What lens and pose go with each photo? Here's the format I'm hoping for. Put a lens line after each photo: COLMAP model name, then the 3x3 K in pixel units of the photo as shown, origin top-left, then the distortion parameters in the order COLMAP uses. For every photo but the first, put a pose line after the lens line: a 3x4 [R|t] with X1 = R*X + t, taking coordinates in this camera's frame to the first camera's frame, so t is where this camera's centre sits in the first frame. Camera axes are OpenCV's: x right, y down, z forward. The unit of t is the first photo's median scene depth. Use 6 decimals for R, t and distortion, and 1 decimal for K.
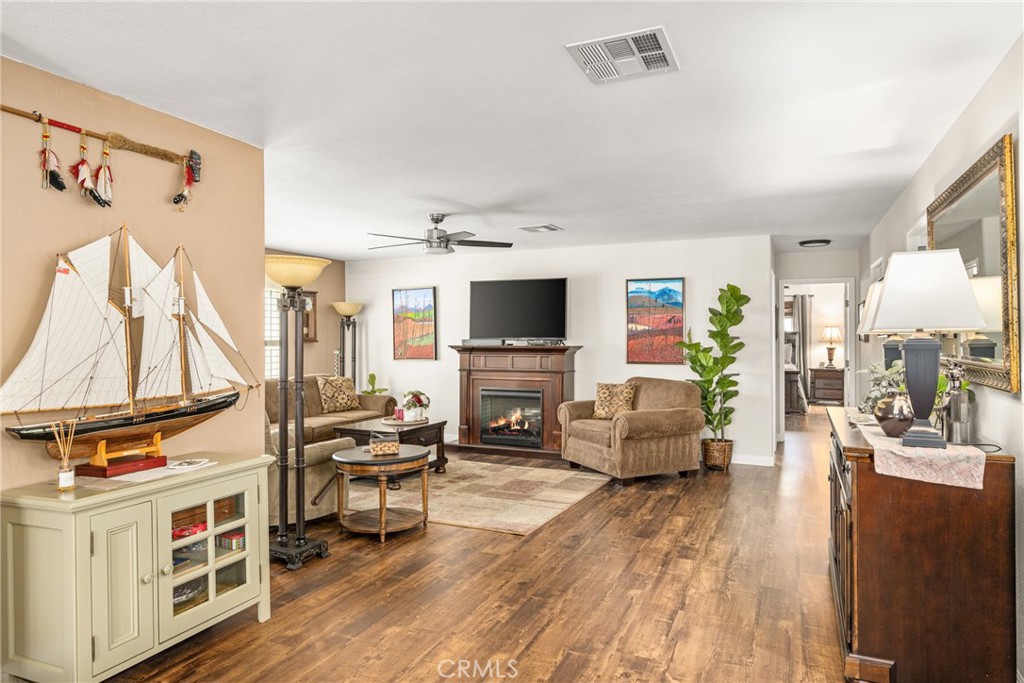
lens RADIAL K [[607.2, 0, 510.4], [0, 607.2, 341.9], [0, 0, 1]] dist [-0.005715, -0.000523]
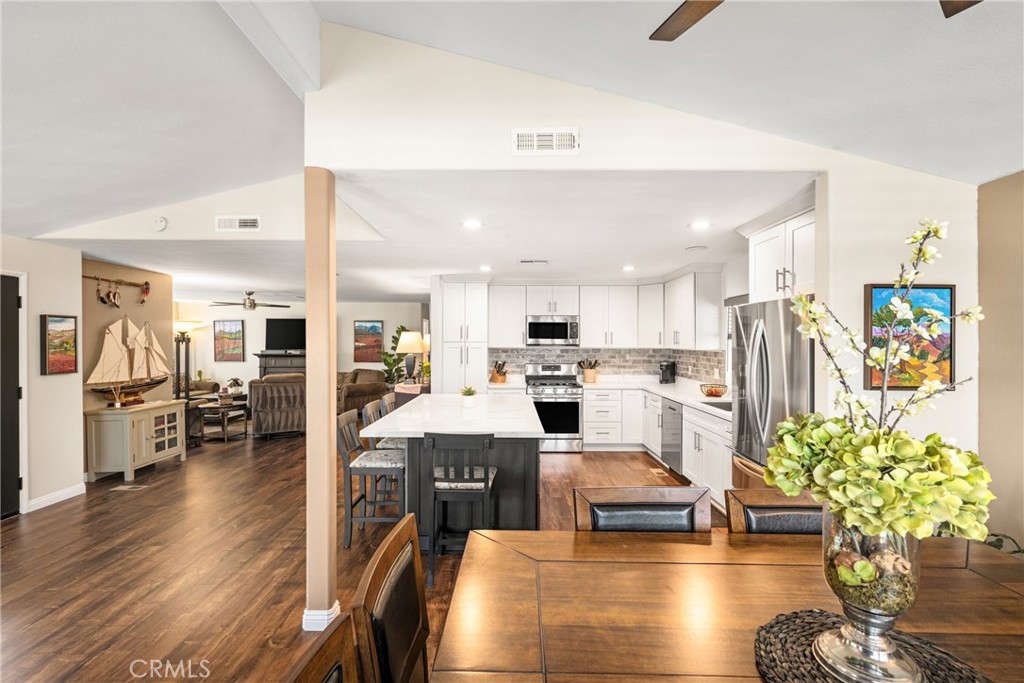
lens RADIAL K [[459.2, 0, 511.8], [0, 459.2, 345.4], [0, 0, 1]] dist [0.003593, -0.000593]
pose [[0.905569, 0.001855, 0.424194, 0.022178], [-0.003167, 0.999992, 0.002390, -0.029887], [-0.424187, -0.003508, 0.905568, -0.708800]]
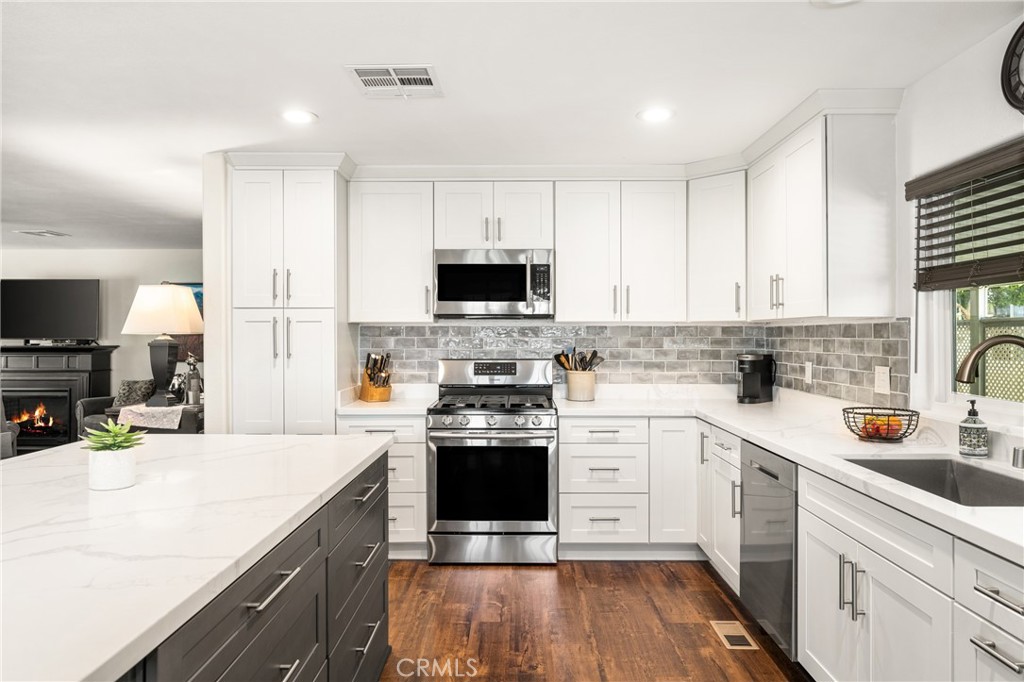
lens RADIAL K [[672.6, 0, 519.1], [0, 672.6, 343.8], [0, 0, 1]] dist [-0.020311, -0.003412]
pose [[0.909540, -0.000389, 0.415616, 0.310641], [-0.000831, 0.999996, 0.002756, -0.001077], [-0.415615, -0.002852, 0.909536, -0.405626]]
